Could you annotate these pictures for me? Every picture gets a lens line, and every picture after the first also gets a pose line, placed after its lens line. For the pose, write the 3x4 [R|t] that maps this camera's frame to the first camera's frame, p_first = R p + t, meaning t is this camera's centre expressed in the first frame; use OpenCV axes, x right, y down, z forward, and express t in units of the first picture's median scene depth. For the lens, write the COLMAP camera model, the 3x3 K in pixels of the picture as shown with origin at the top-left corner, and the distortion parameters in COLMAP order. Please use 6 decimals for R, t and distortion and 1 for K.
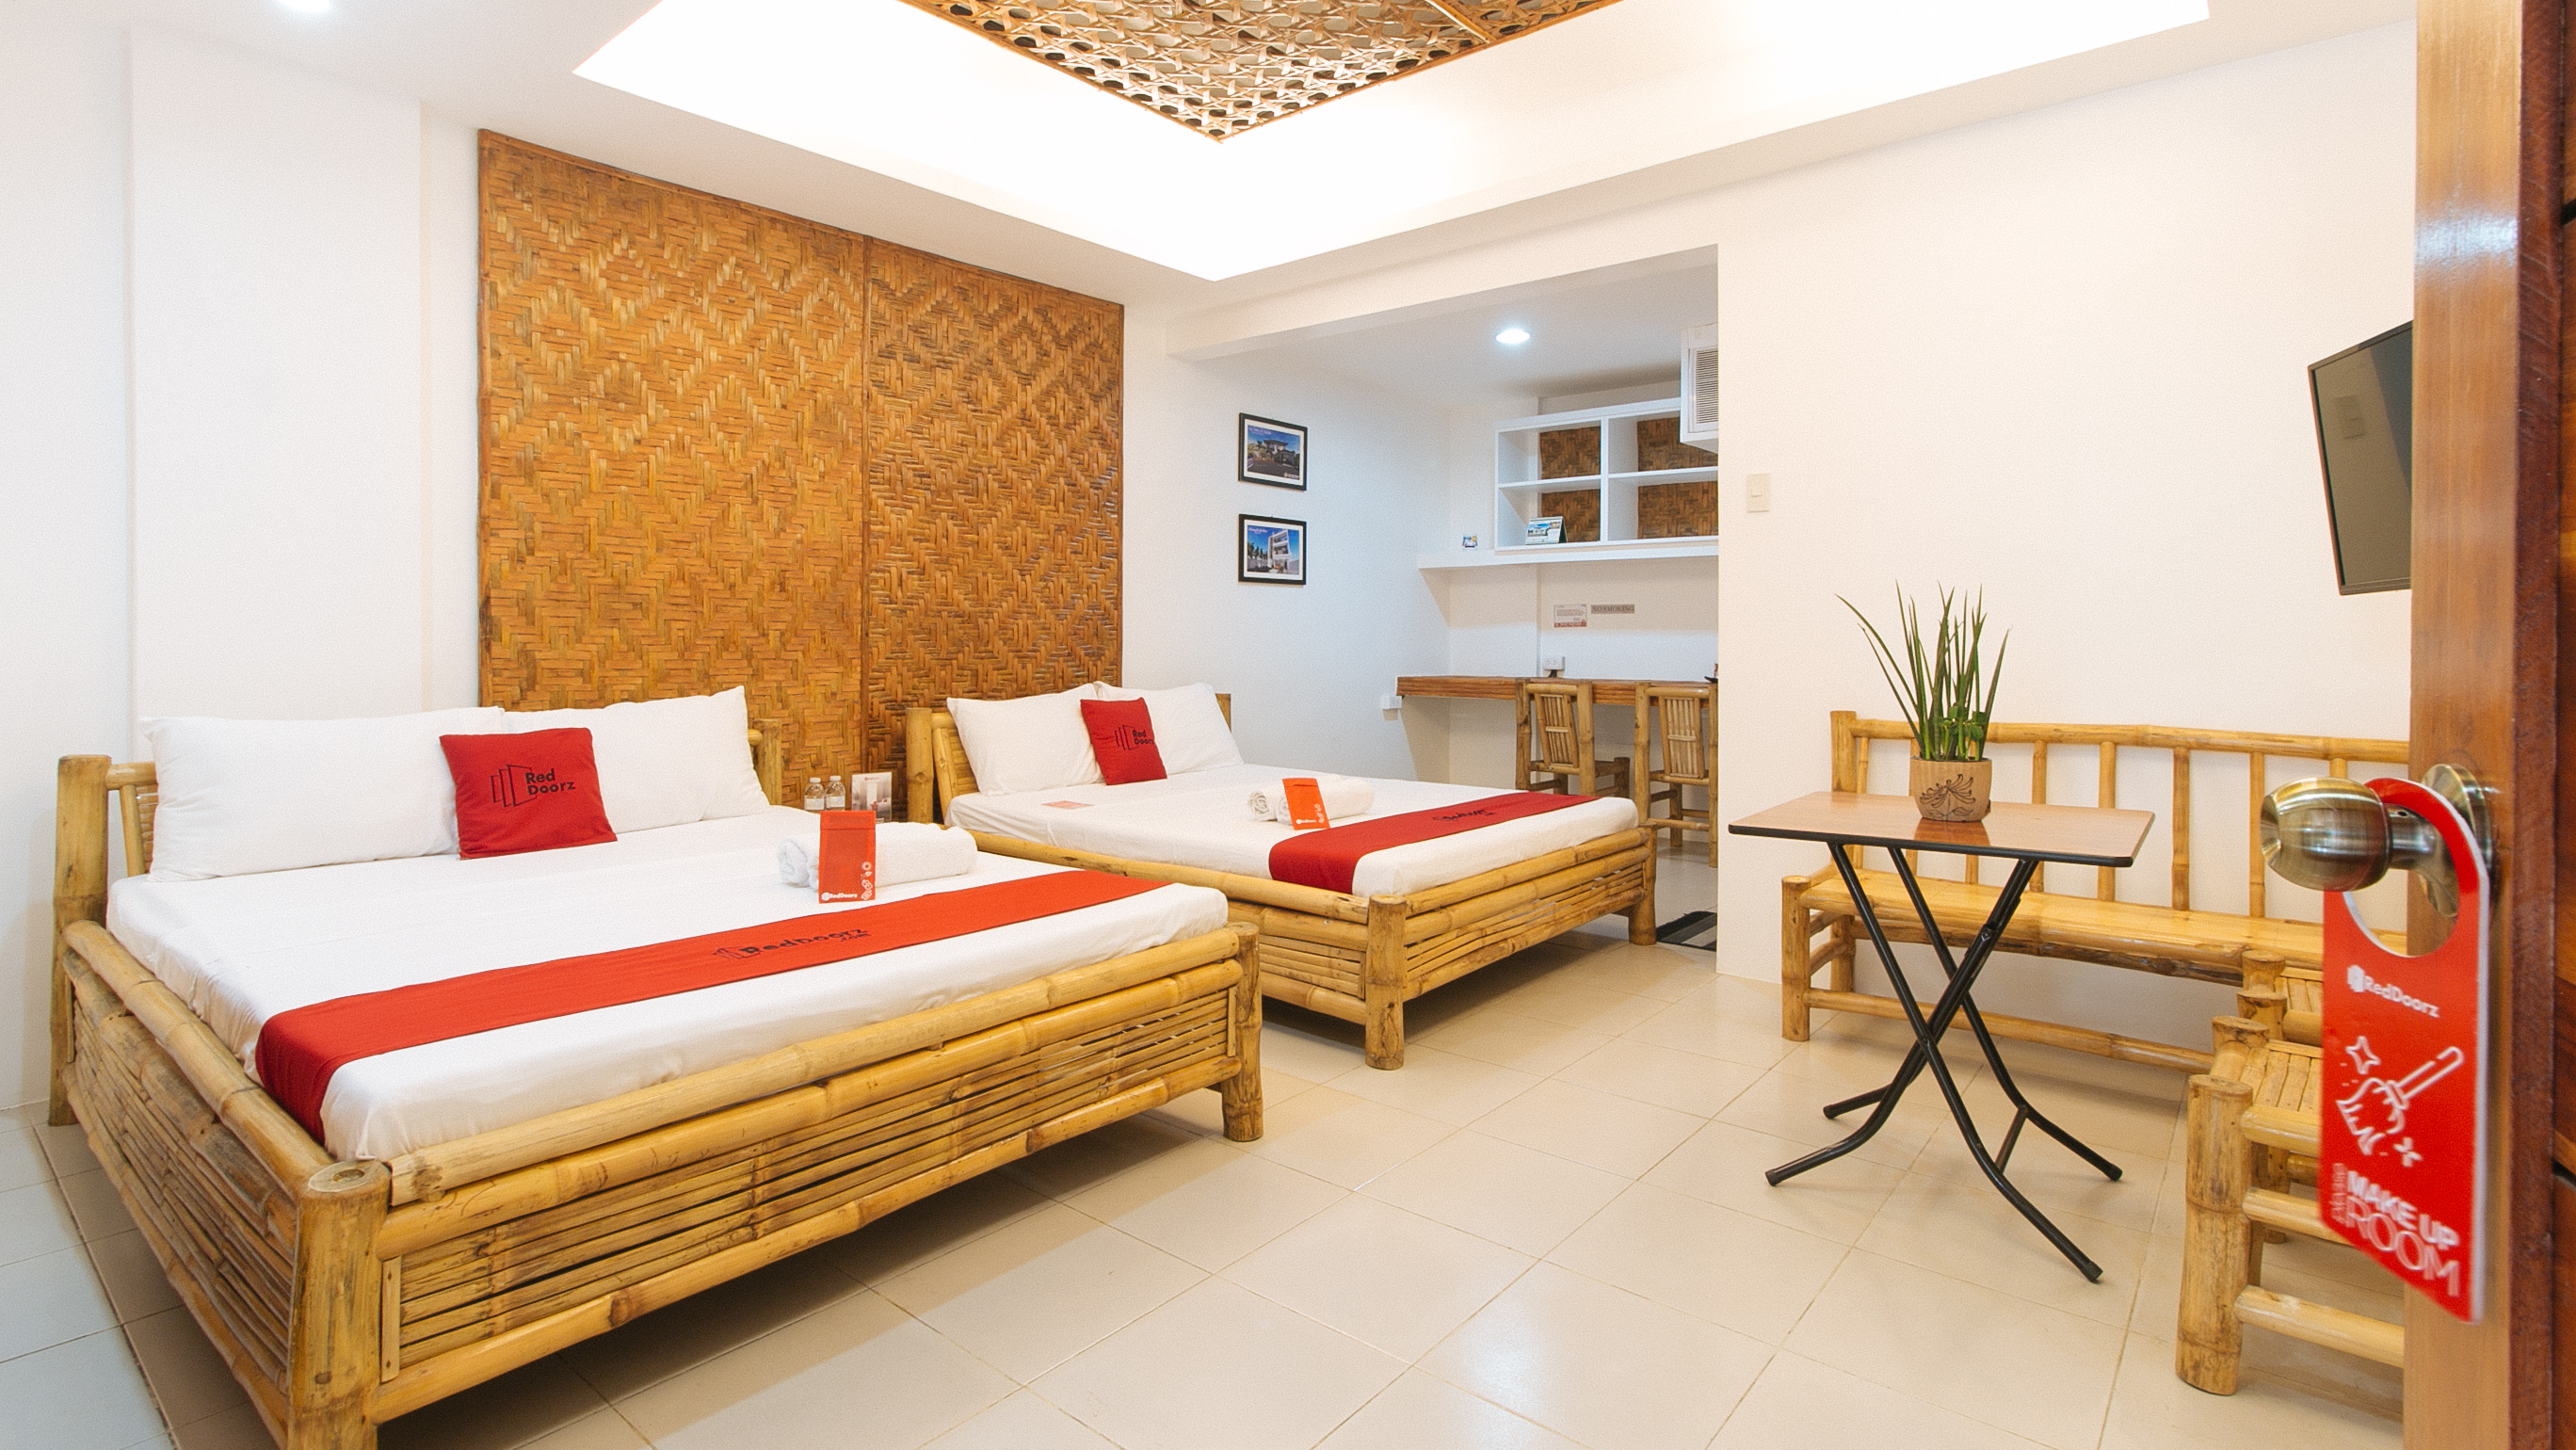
lens RADIAL K [[1200.9, 0, 1279.4], [0, 1200.9, 646.7], [0, 0, 1]] dist [0.000153, 0.000187]
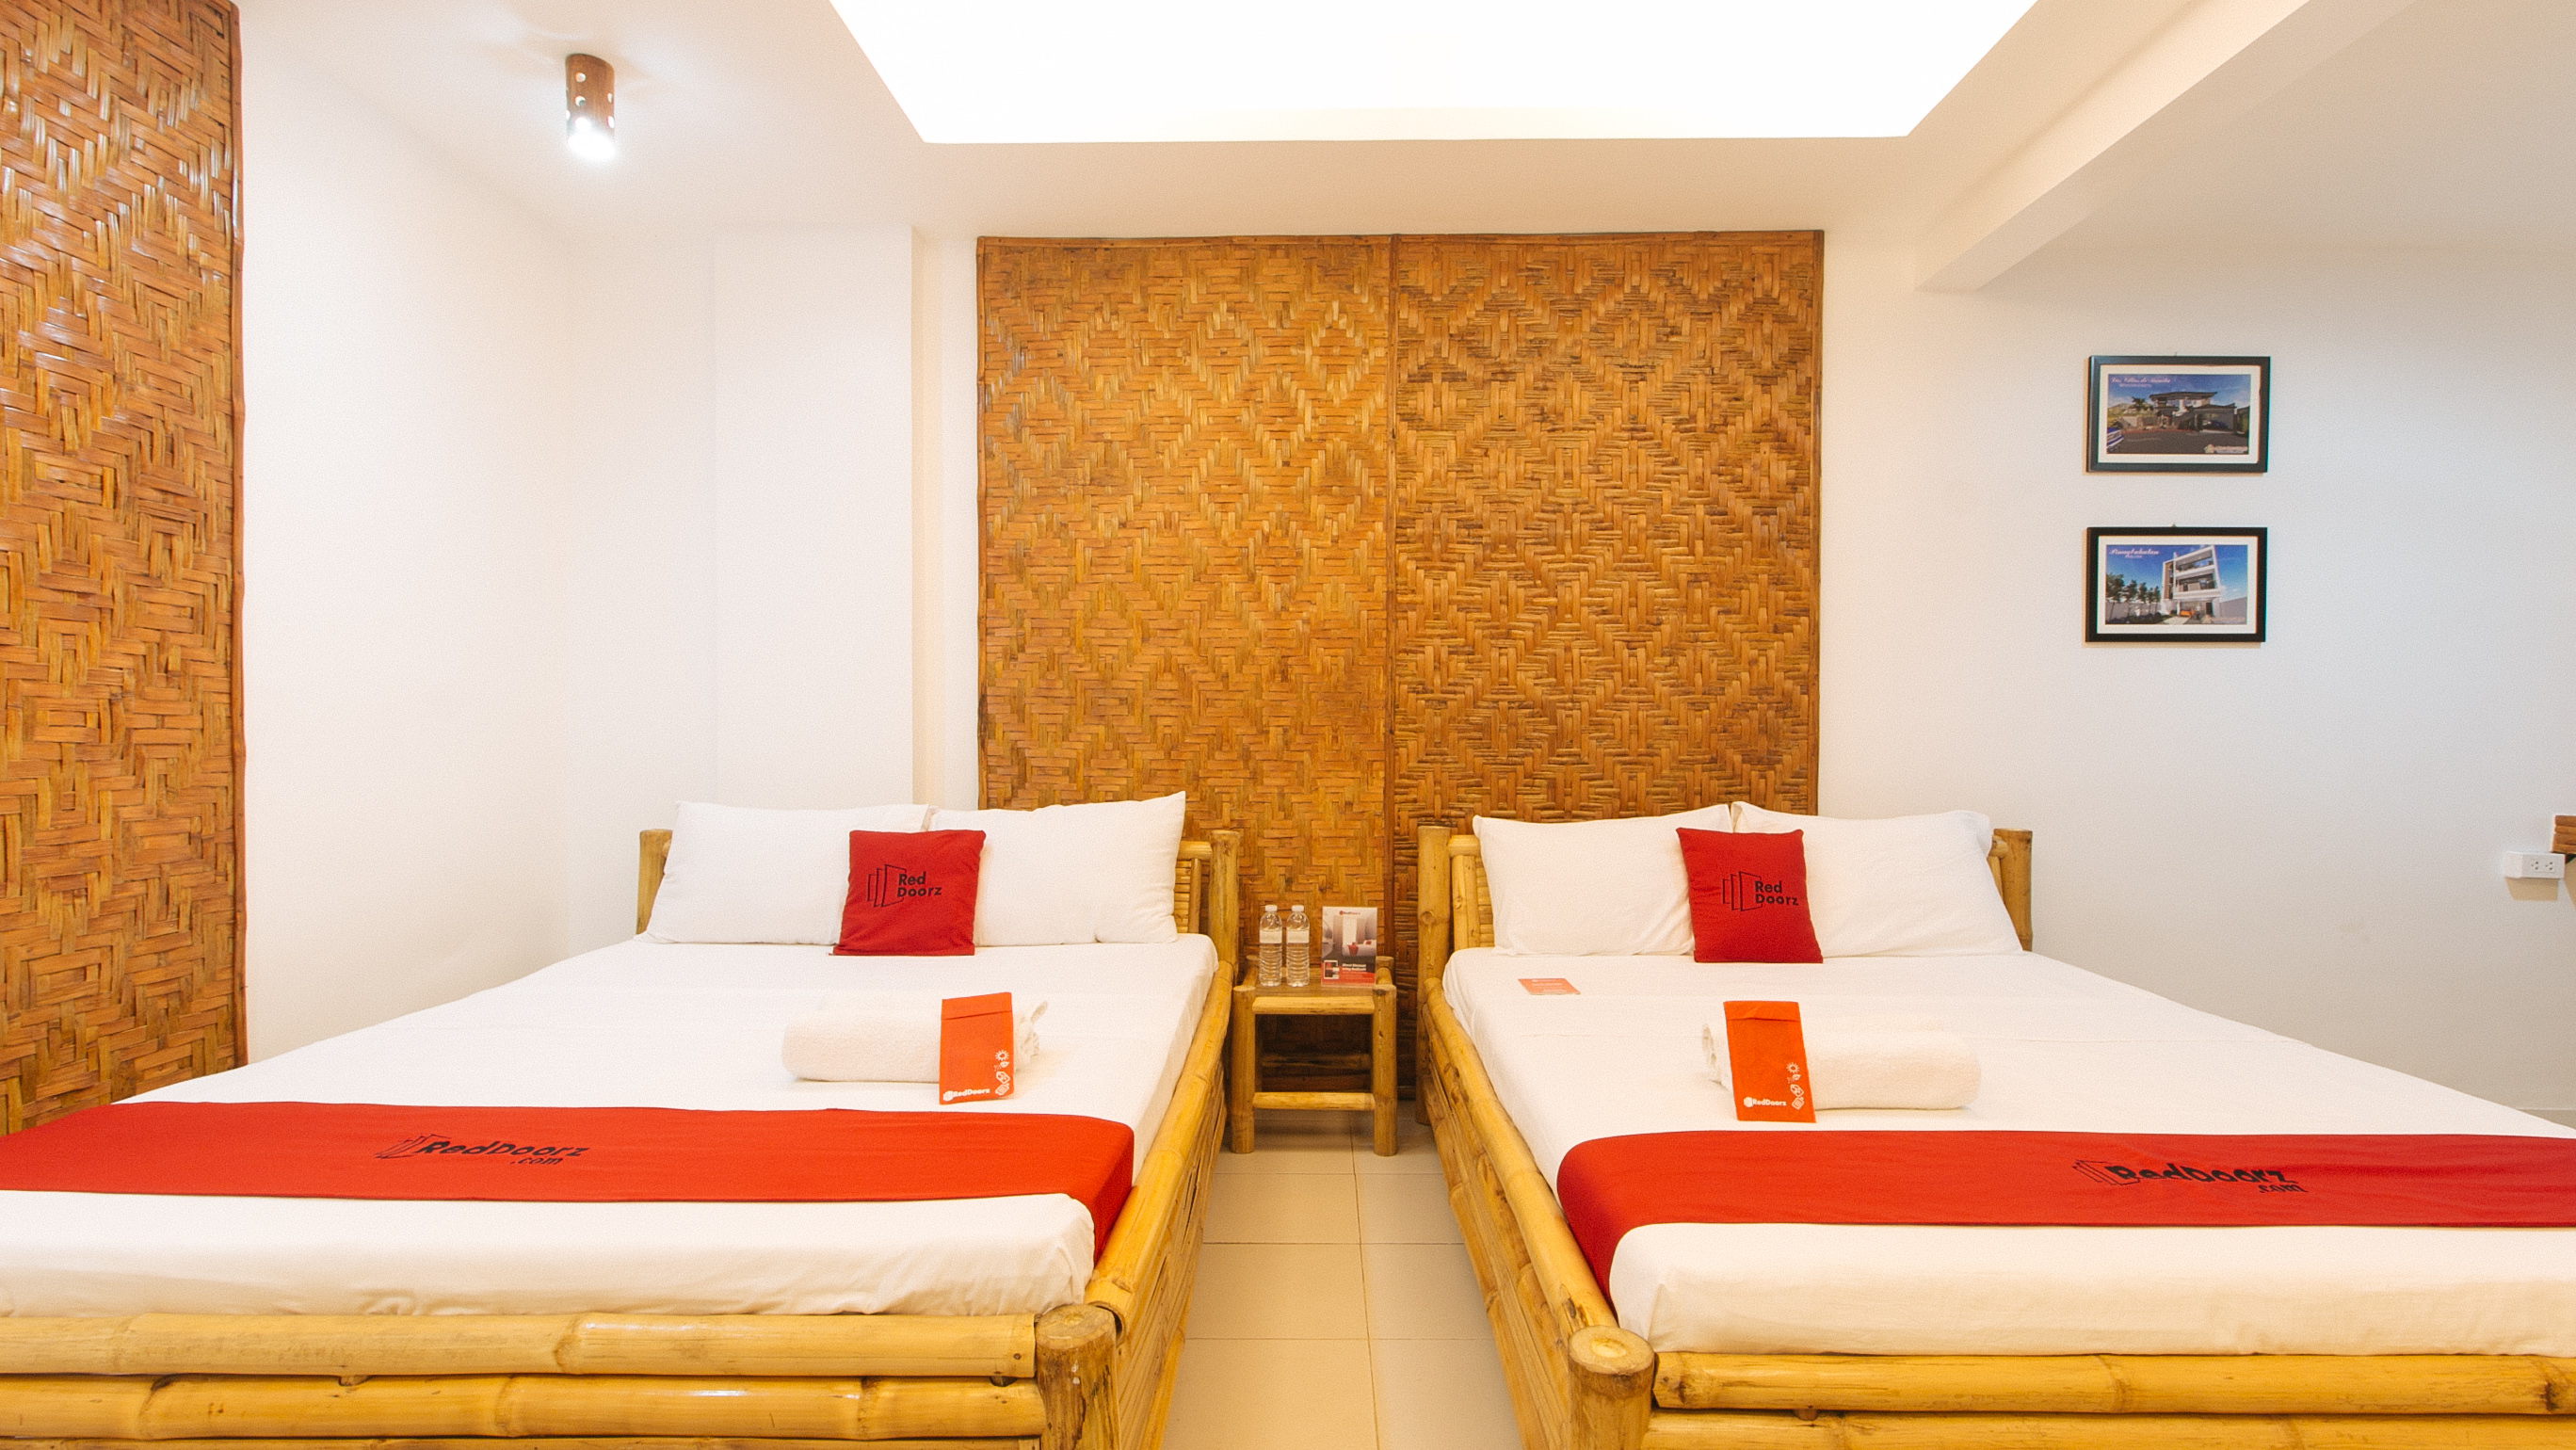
lens RADIAL K [[1215.0, 0, 1321.5], [0, 1215.0, 736.0], [0, 0, 1]] dist [0.003589, -0.000429]
pose [[0.643269, 0.007018, -0.765608, 0.248858], [-0.007280, 0.999969, 0.003049, -0.009351], [0.765606, 0.003612, 0.643300, 0.438214]]
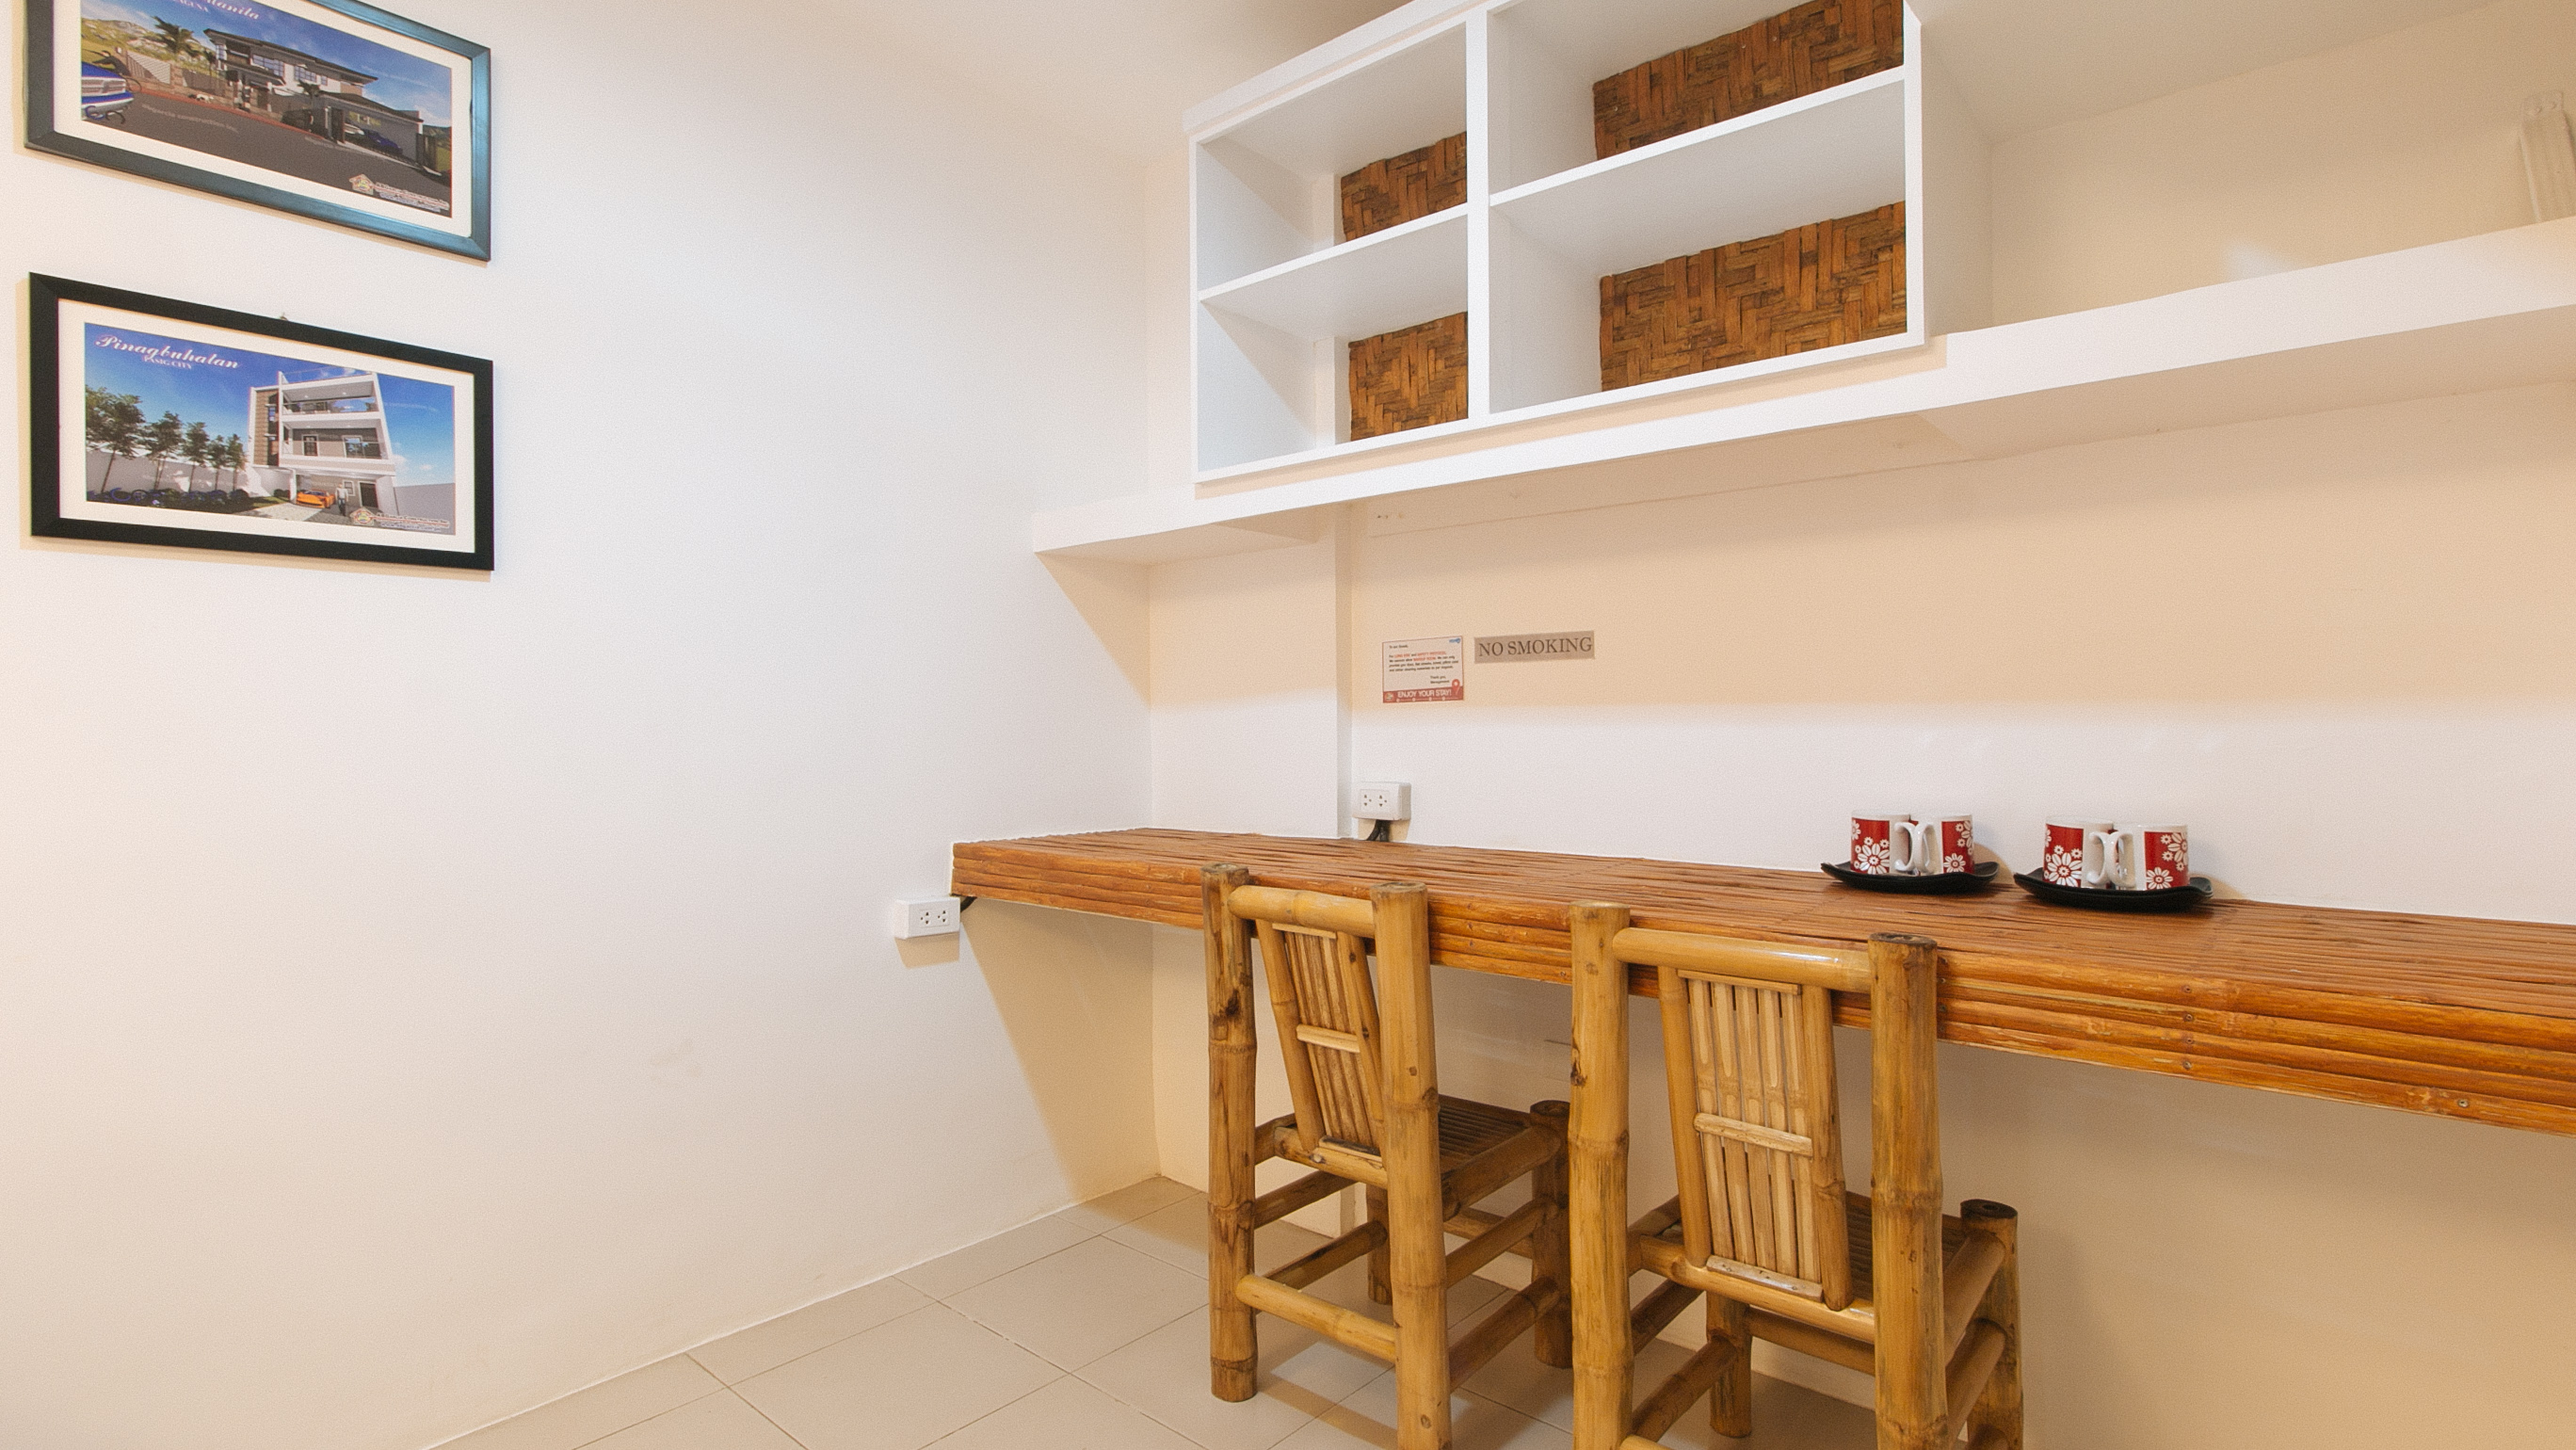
lens RADIAL K [[1233.9, 0, 1290.2], [0, 1233.9, 714.4], [0, 0, 1]] dist [0.002591, 0.000180]
pose [[0.999902, -0.010578, -0.009138, 0.325206], [0.010450, 0.999848, -0.013923, -0.012432], [0.009284, 0.013826, 0.999861, 0.995558]]
